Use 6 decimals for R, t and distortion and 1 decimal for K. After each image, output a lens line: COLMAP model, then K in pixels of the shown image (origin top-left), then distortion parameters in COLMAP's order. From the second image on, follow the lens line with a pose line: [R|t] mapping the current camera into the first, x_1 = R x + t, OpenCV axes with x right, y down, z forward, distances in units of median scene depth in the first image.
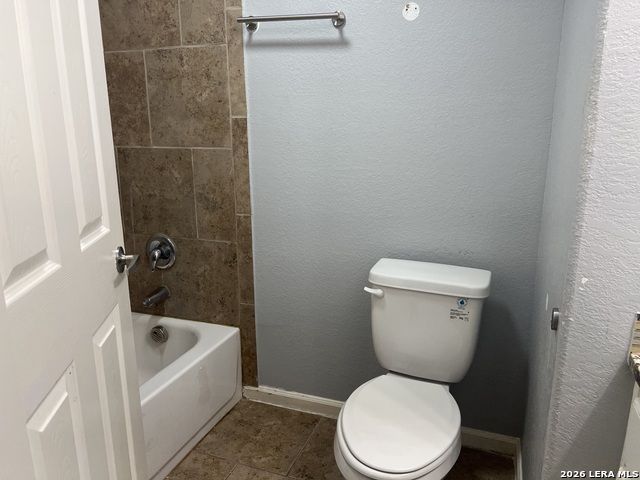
lens RADIAL K [[486.0, 0, 320.0], [0, 486.0, 240.0], [0, 0, 1]] dist [0.084778, -0.086295]
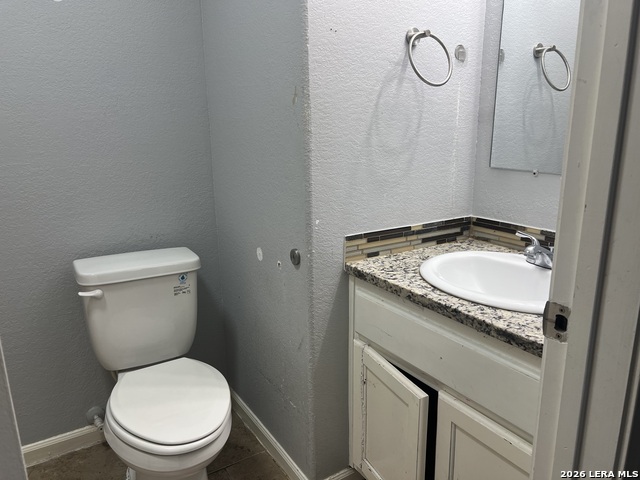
lens RADIAL K [[486.0, 0, 320.0], [0, 486.0, 240.0], [0, 0, 1]] dist [0.084778, -0.086295]
pose [[0.608676, -0.197640, 0.768409, -0.340927], [0.193545, 0.976207, 0.097775, -0.001423], [-0.769451, 0.089209, 0.632446, 0.070862]]
